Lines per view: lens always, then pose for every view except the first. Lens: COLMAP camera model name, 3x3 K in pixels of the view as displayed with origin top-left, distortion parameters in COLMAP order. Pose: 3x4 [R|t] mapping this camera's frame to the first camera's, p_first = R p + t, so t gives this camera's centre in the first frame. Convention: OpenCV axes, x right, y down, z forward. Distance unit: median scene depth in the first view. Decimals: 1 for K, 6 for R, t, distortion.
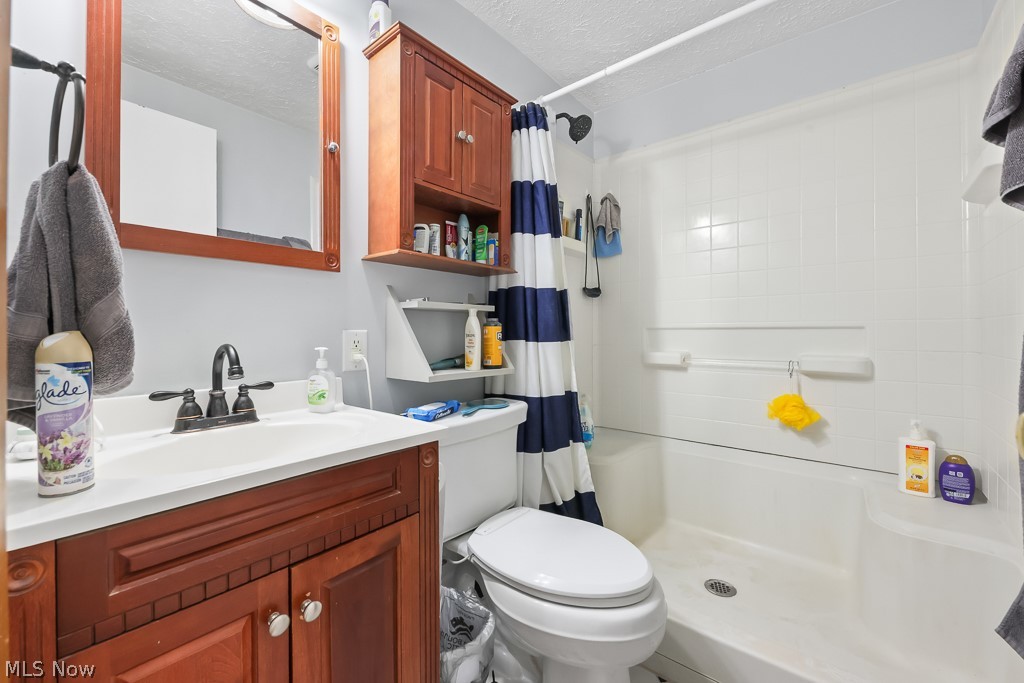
lens RADIAL K [[423.5, 0, 496.4], [0, 423.5, 331.9], [0, 0, 1]] dist [0.002017, 0.000143]
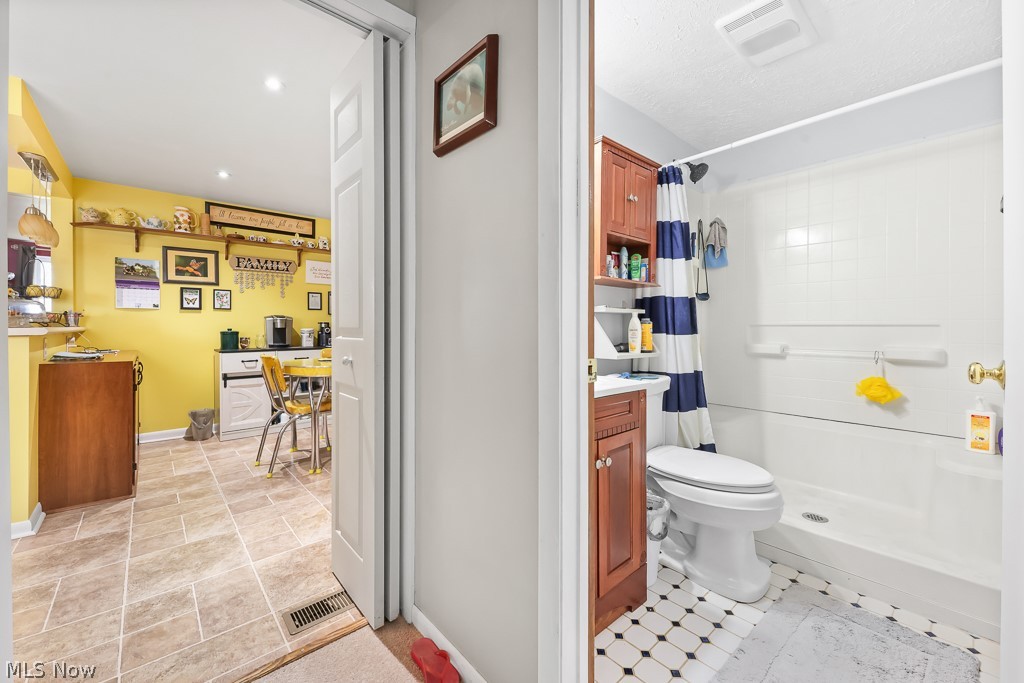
lens RADIAL K [[403.3, 0, 501.6], [0, 403.3, 329.8], [0, 0, 1]] dist [0.001045, -0.003619]
pose [[0.988123, 0.005391, -0.153567, -0.271009], [-0.004227, 0.999960, 0.007905, -0.001451], [0.153604, -0.007162, 0.988107, -0.426553]]
